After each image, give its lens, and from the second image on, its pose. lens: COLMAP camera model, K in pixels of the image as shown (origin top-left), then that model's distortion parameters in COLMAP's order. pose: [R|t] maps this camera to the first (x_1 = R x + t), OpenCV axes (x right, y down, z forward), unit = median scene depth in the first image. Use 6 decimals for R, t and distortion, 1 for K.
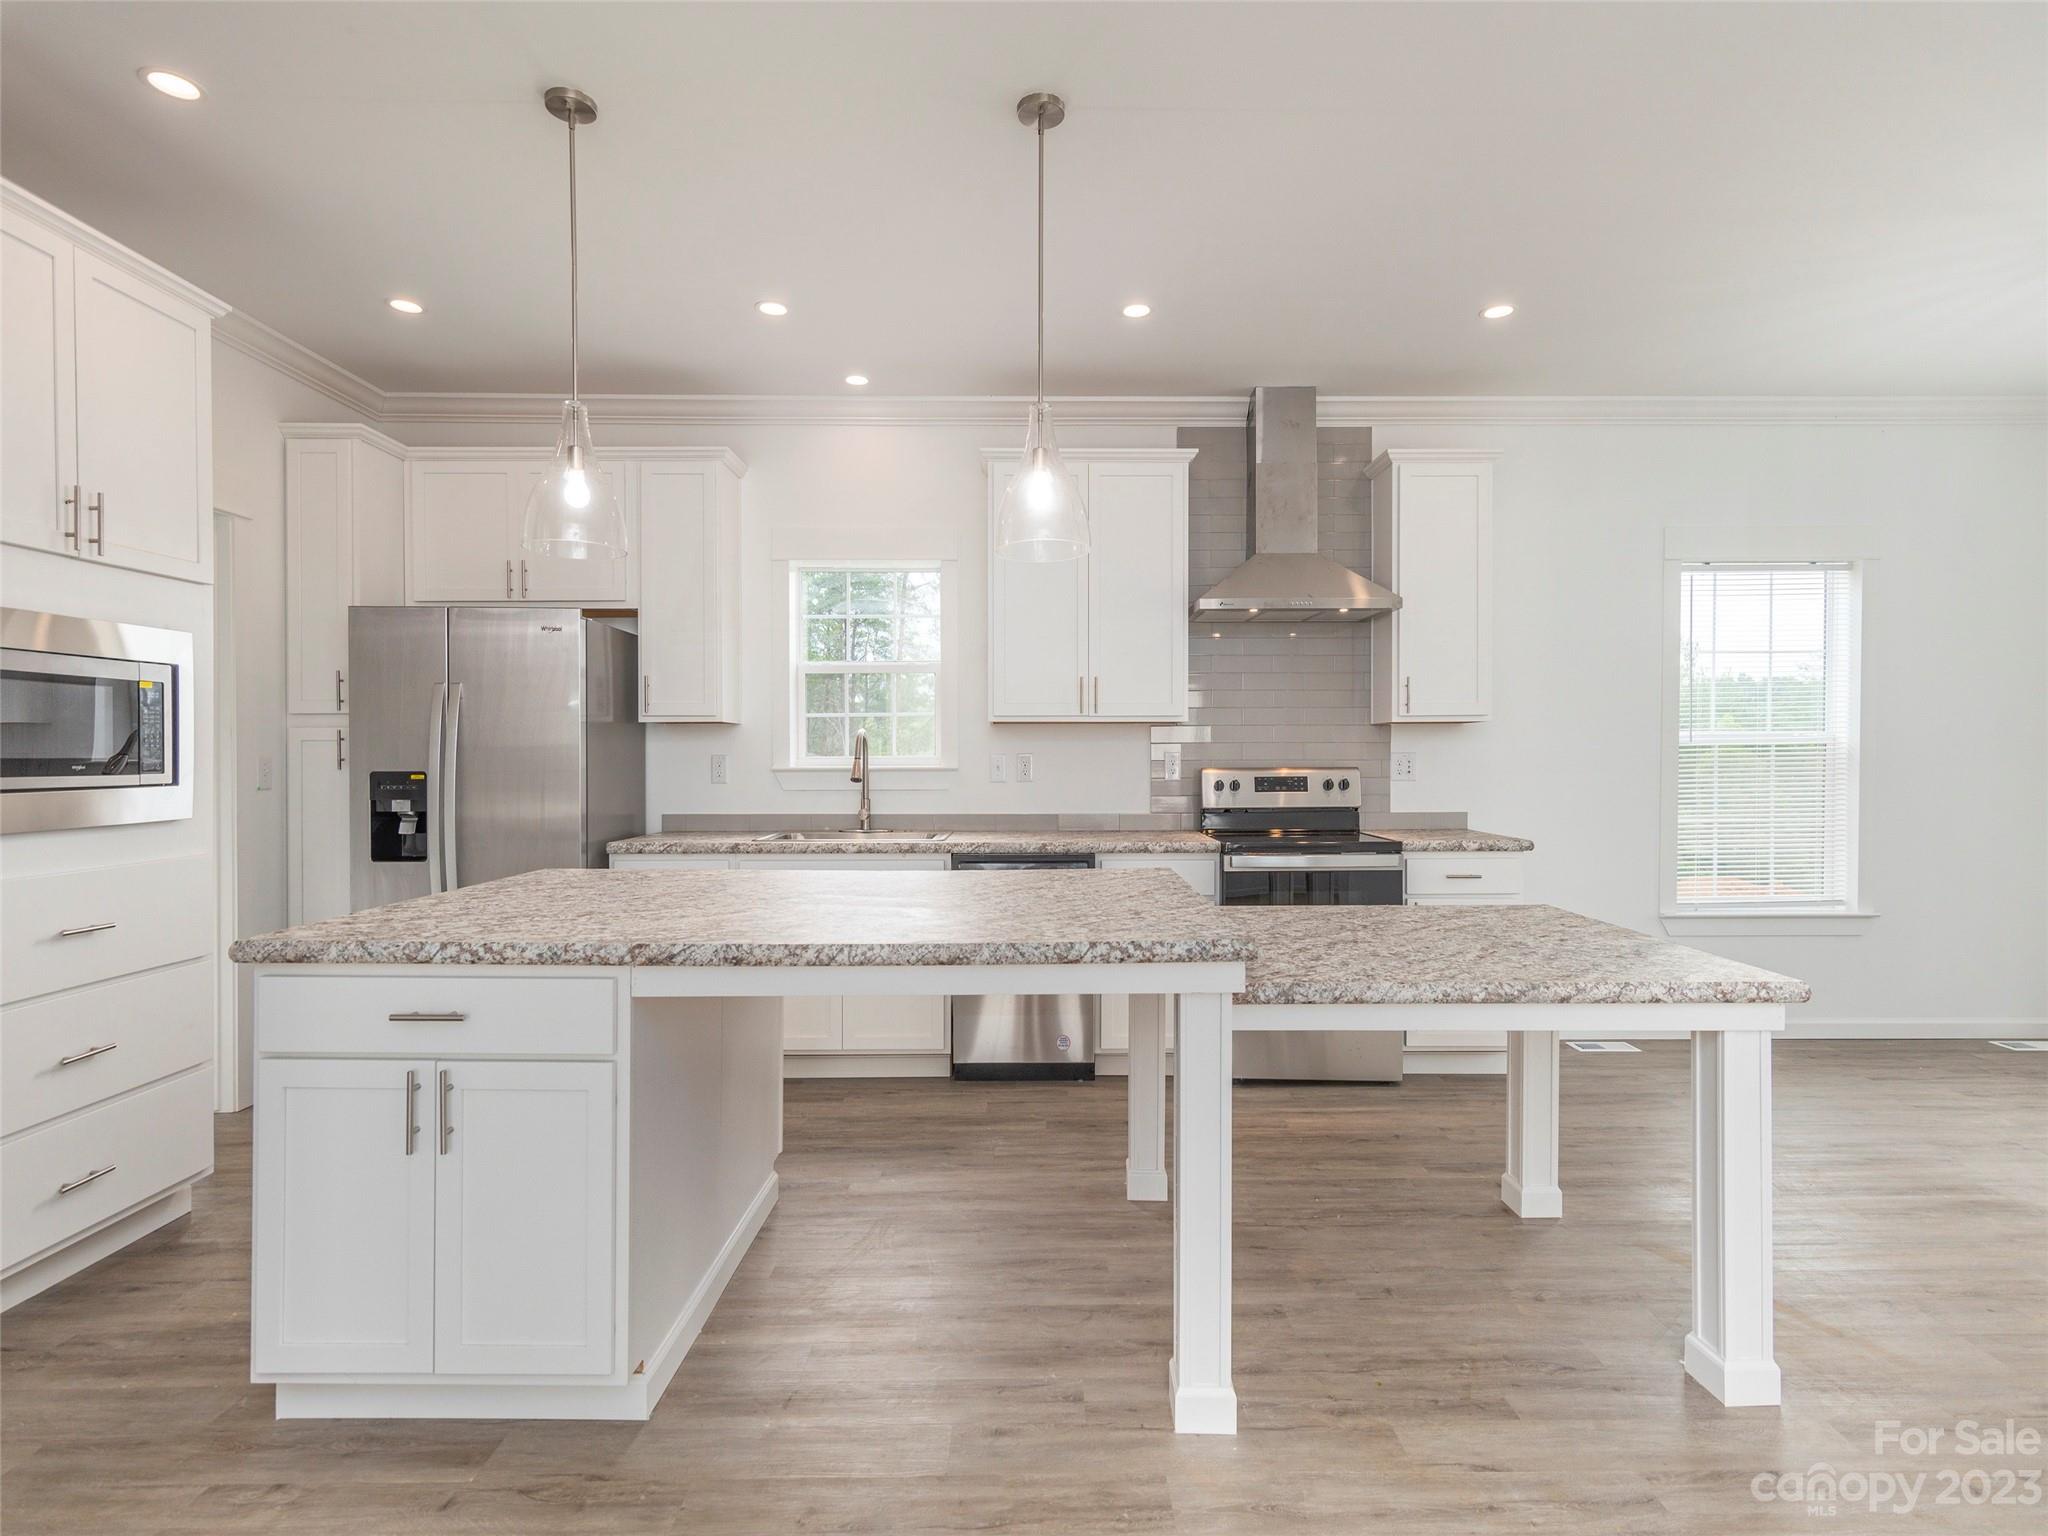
lens RADIAL K [[1007.7, 0, 1060.5], [0, 1007.7, 769.1], [0, 0, 1]] dist [0.010998, -0.000659]
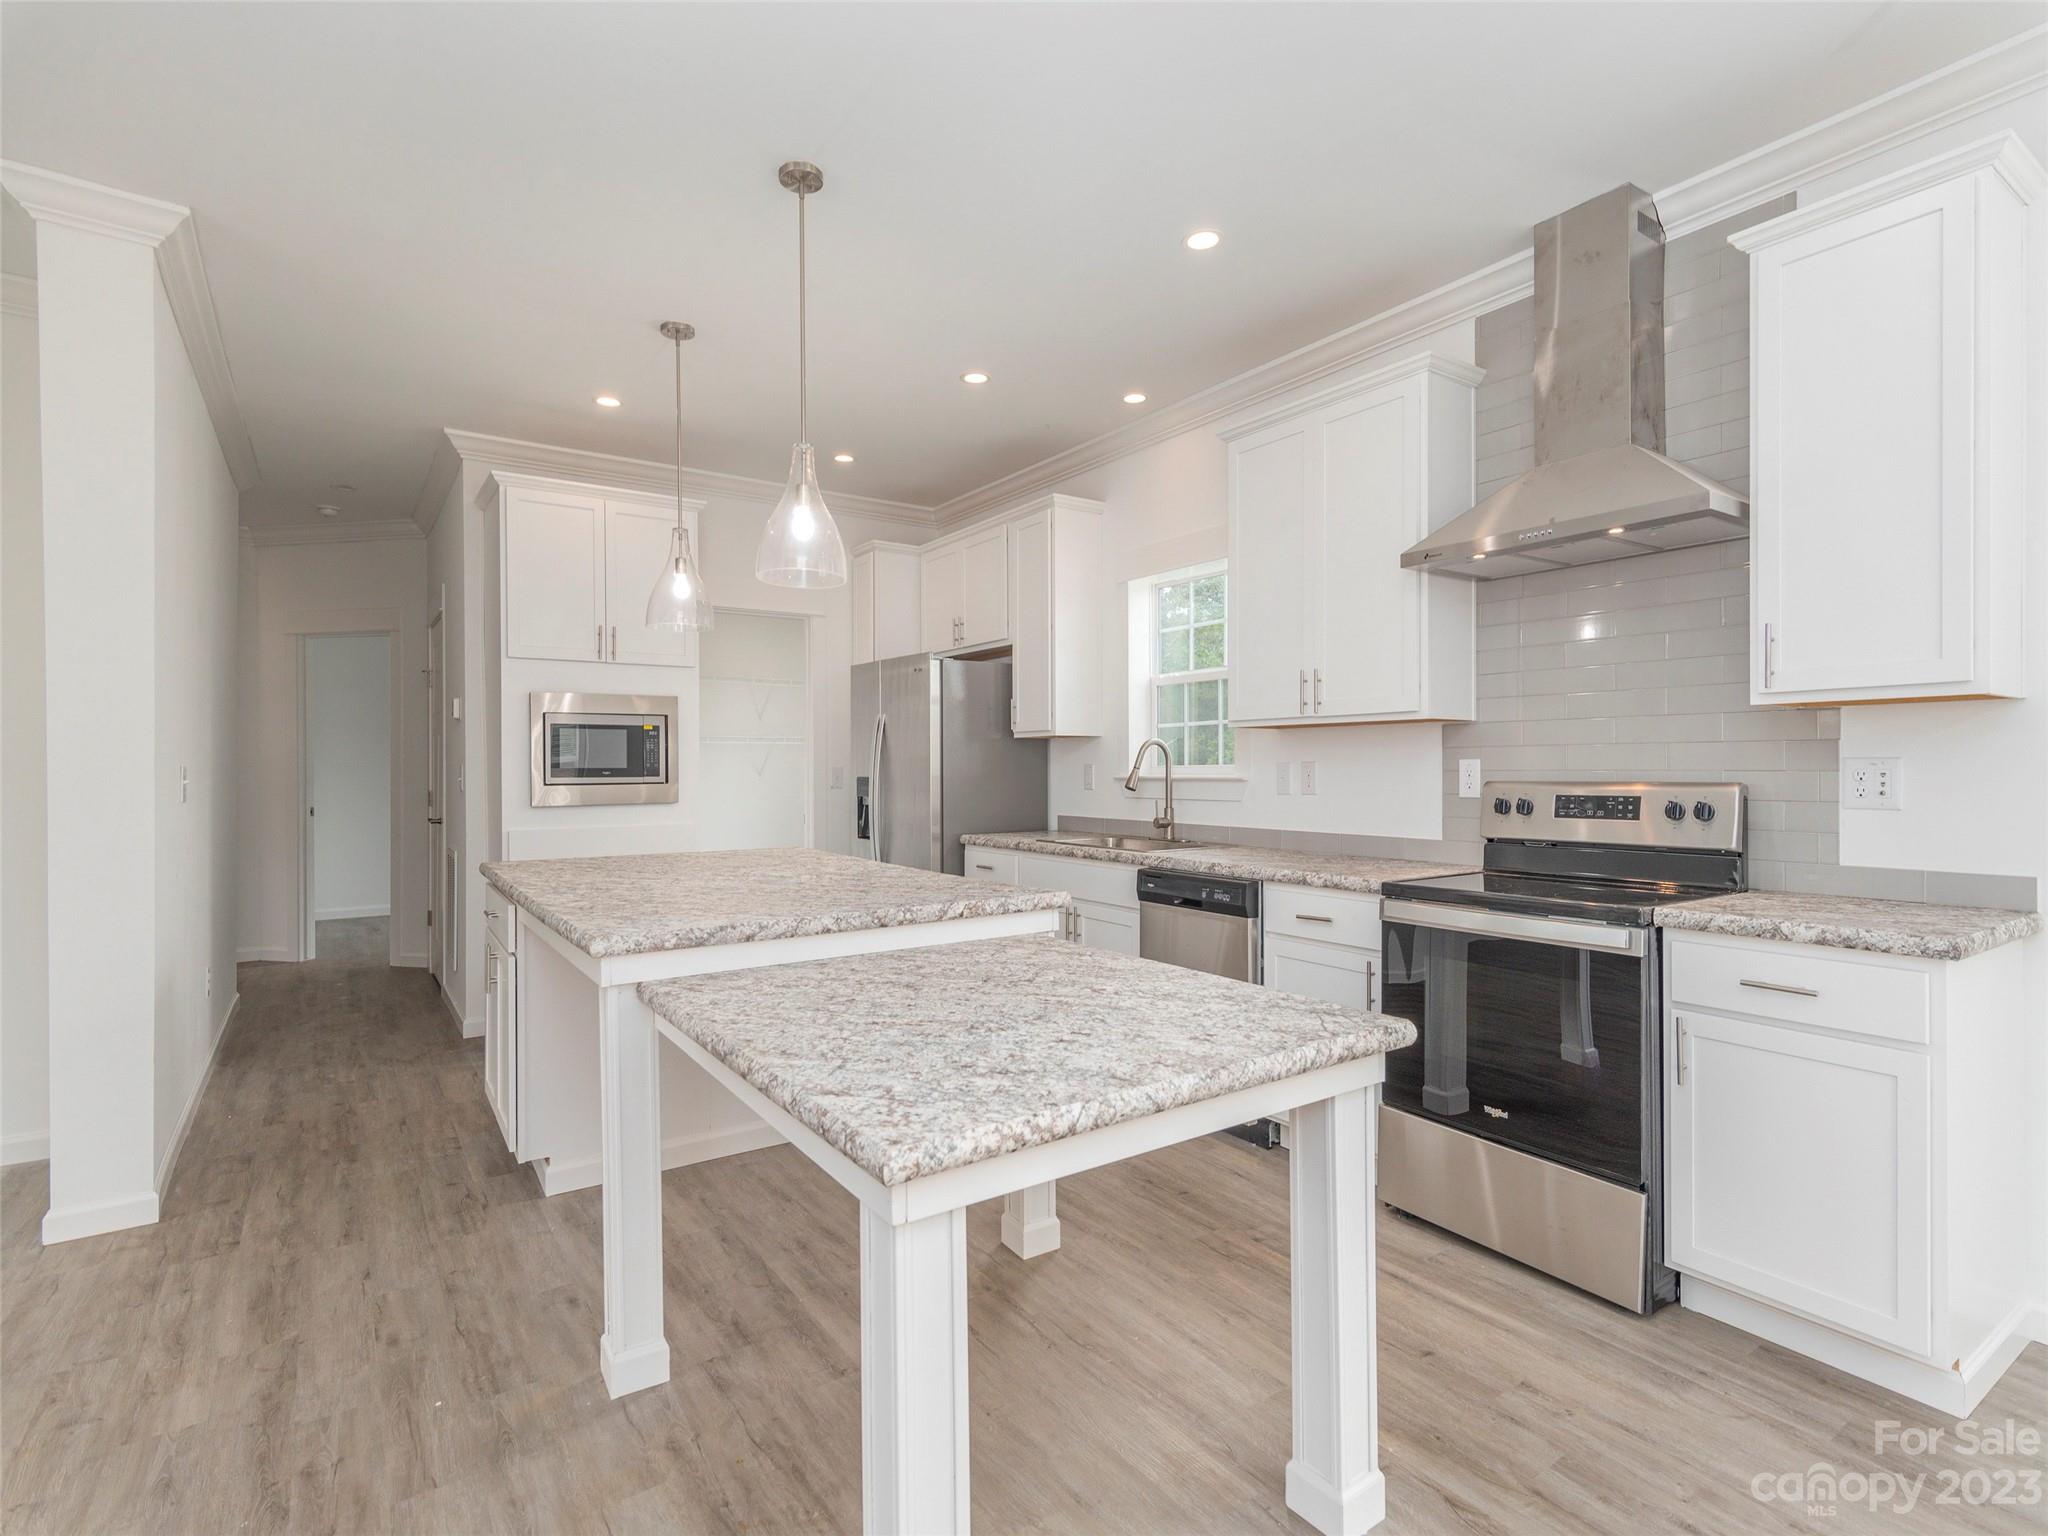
lens RADIAL K [[1007.7, 0, 1027.7], [0, 1007.7, 771.0], [0, 0, 1]] dist [0.010998, -0.000659]
pose [[0.556466, 0.003699, -0.830862, 0.592190], [-0.007629, 0.999971, -0.000658, -0.005649], [0.830835, 0.006705, 0.556478, 0.345515]]
